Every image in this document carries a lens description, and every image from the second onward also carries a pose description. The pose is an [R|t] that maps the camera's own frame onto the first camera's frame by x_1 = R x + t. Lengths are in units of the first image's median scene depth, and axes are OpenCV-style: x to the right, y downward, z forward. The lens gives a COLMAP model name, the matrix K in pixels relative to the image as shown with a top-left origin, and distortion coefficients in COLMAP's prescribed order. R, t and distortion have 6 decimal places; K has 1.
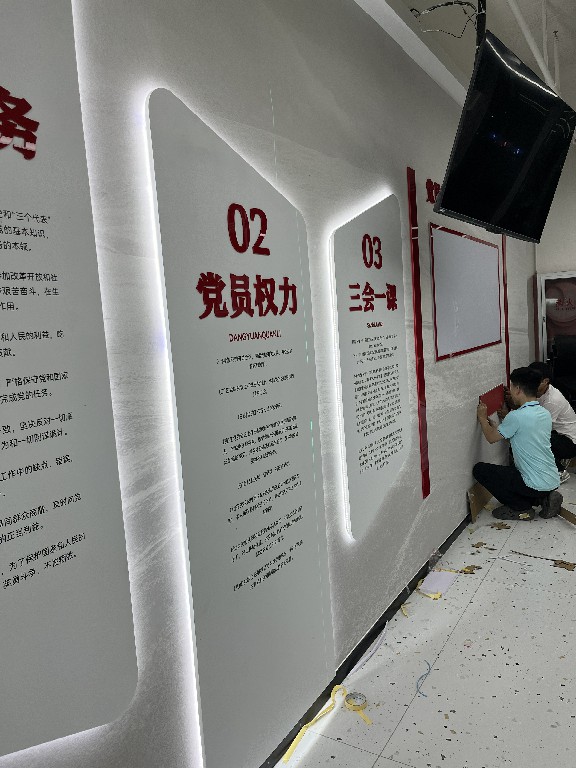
lens RADIAL K [[611.9, 0, 285.8], [0, 611.9, 378.1], [0, 0, 1]] dist [0.059530, -0.091570]
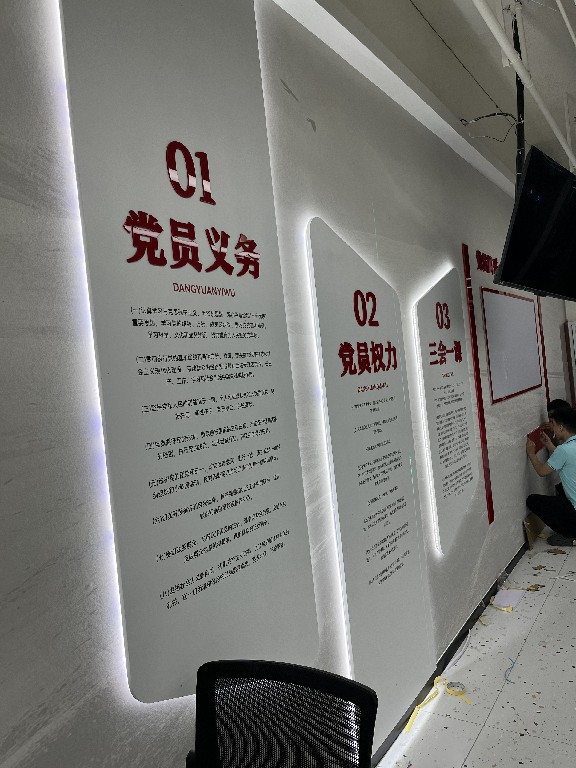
lens RADIAL K [[611.9, 0, 289.8], [0, 611.9, 386.9], [0, 0, 1]] dist [0.059530, -0.091570]
pose [[0.998771, -0.039658, -0.029719, -0.154157], [0.037448, 0.996734, -0.071551, 0.013529], [0.032460, 0.070350, 0.996994, -0.256448]]
